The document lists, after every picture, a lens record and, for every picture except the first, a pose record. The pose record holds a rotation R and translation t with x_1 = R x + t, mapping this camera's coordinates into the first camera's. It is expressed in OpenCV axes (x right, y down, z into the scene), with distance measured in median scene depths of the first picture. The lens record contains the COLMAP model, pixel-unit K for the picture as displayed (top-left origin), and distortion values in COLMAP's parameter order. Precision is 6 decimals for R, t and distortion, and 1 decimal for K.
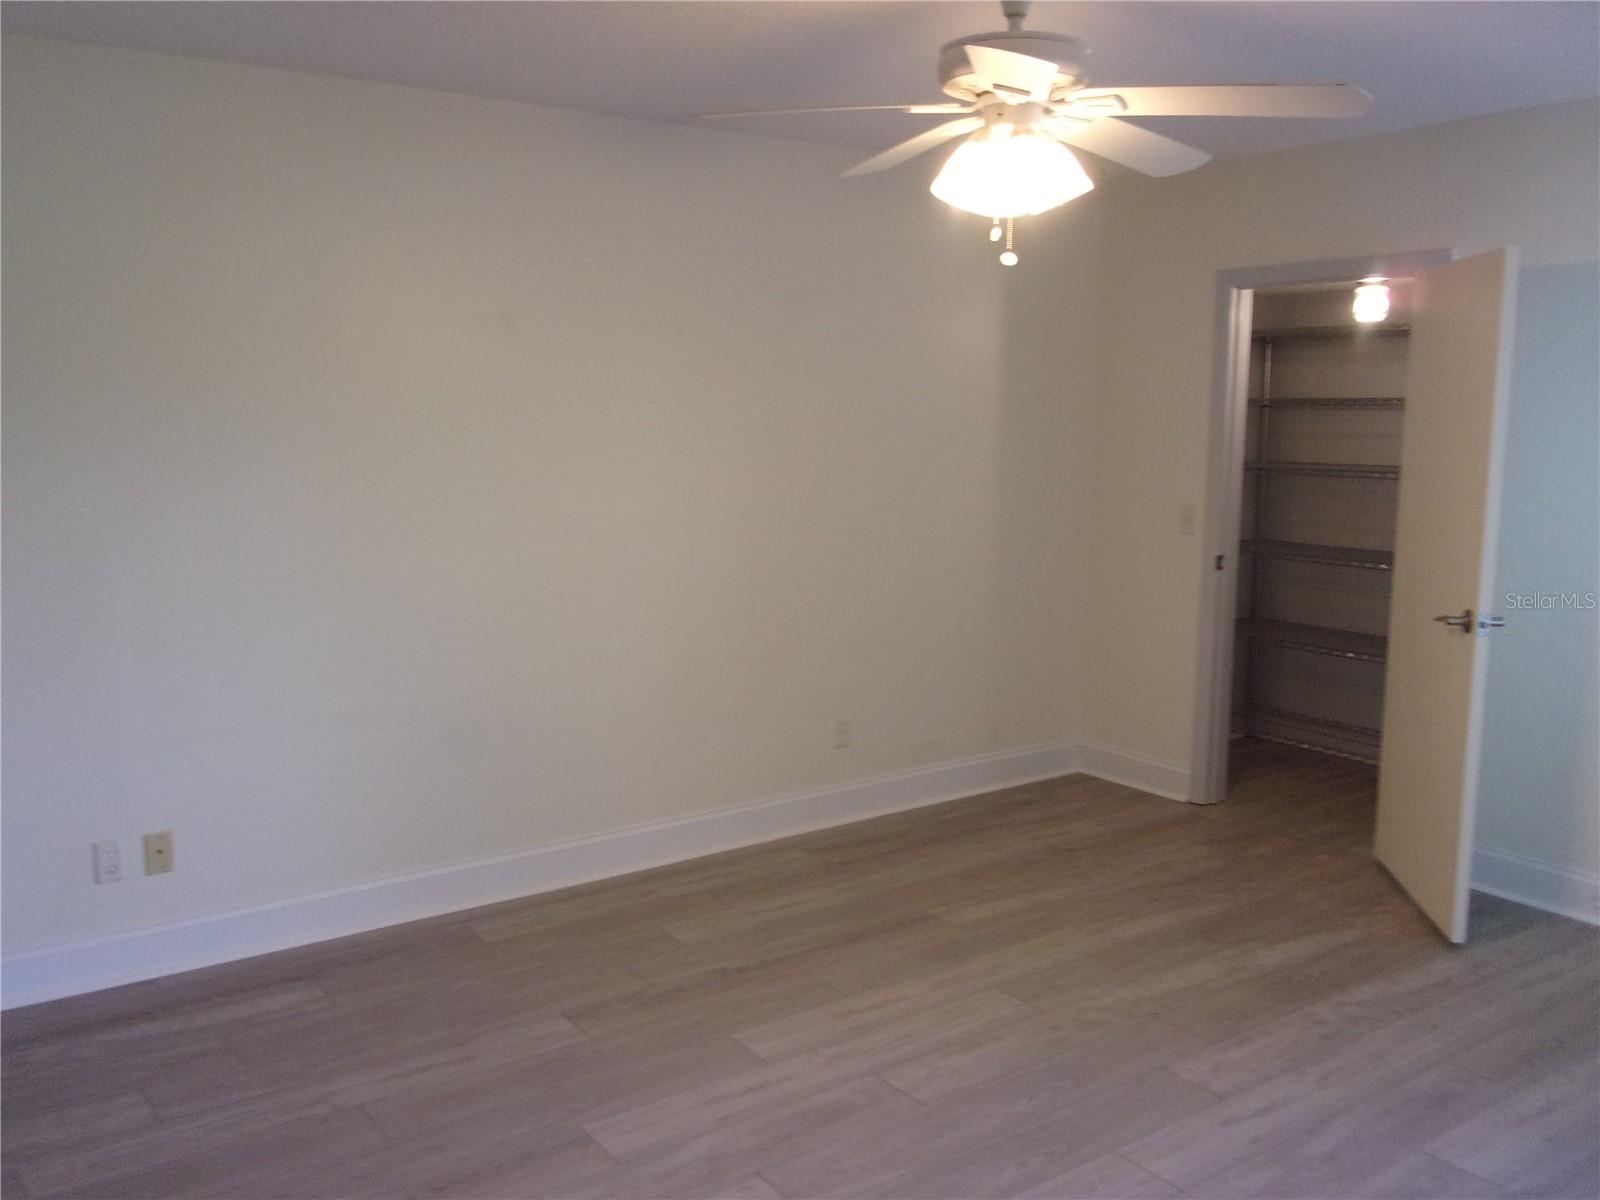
lens RADIAL K [[1363.9, 0, 798.4], [0, 1363.9, 604.0], [0, 0, 1]] dist [0.026973, -0.022379]
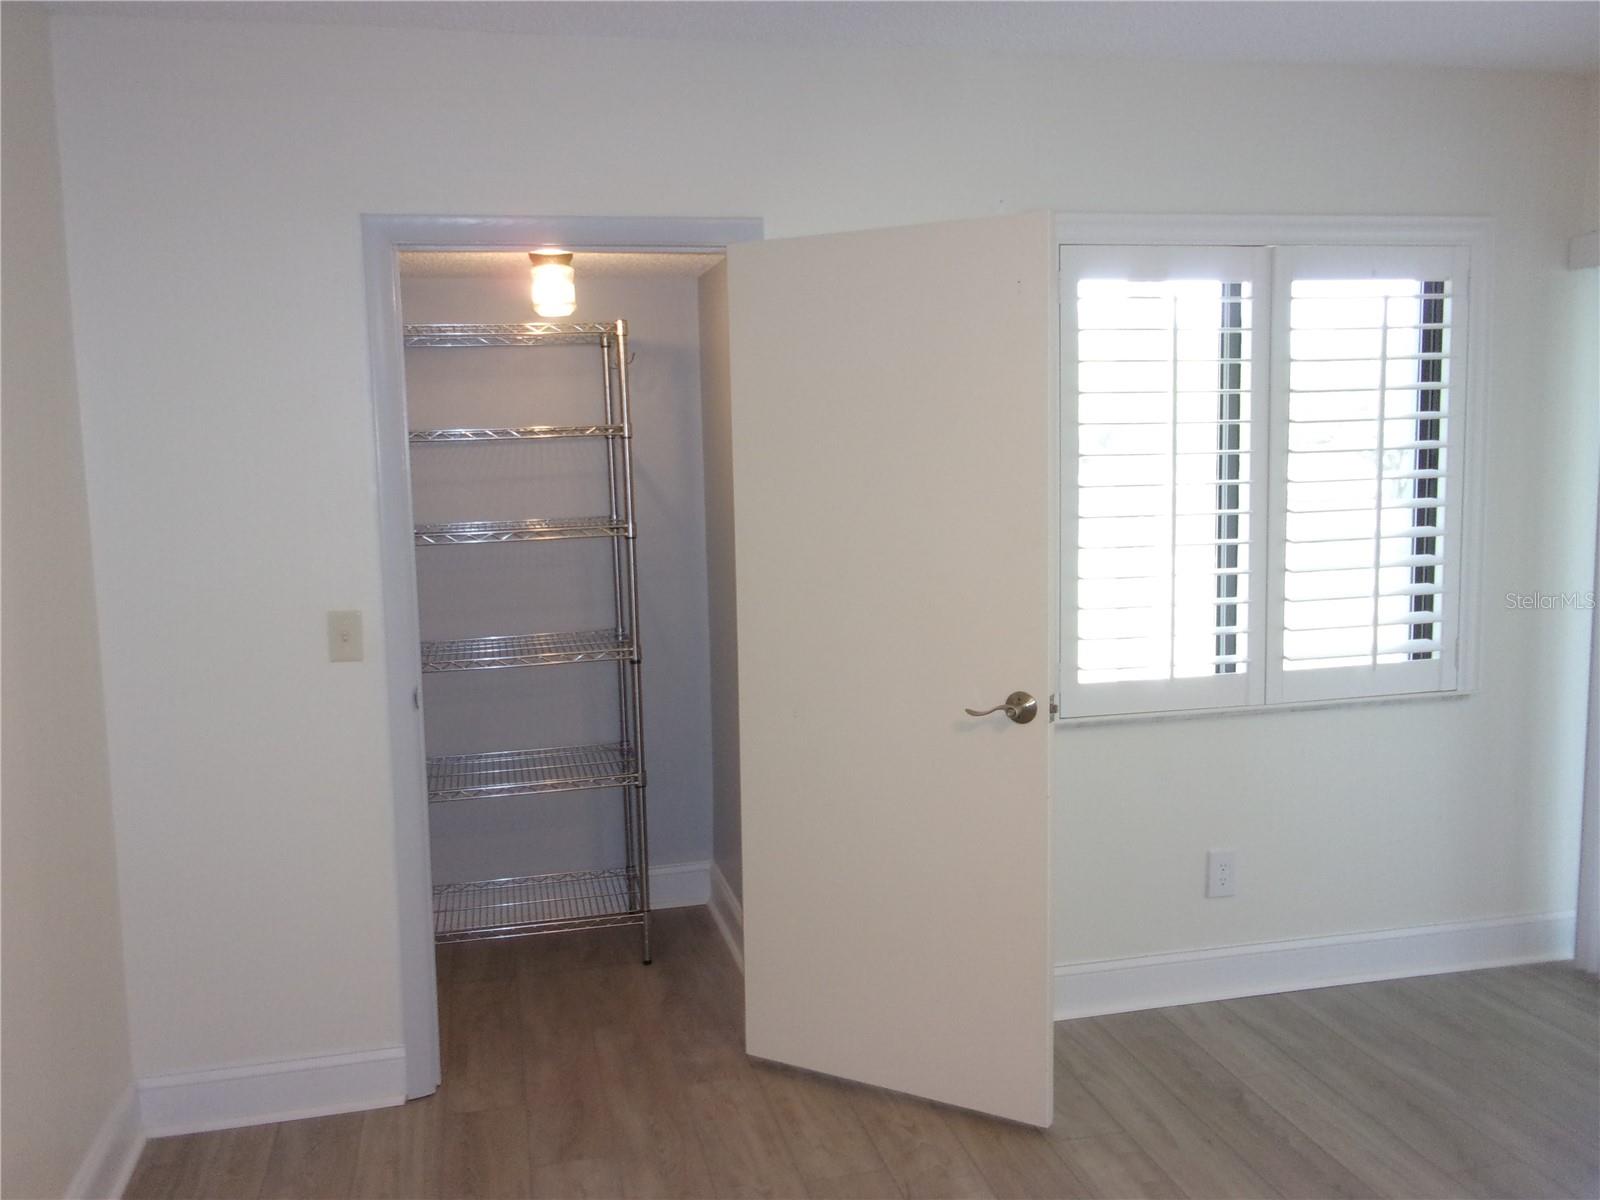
lens RADIAL K [[1363.9, 0, 798.5], [0, 1363.9, 598.8], [0, 0, 1]] dist [0.026973, -0.022379]
pose [[0.380513, -0.124634, 0.916339, -0.188609], [0.158746, 0.984972, 0.068049, -0.093365], [-0.911049, 0.119571, 0.394580, 0.637985]]
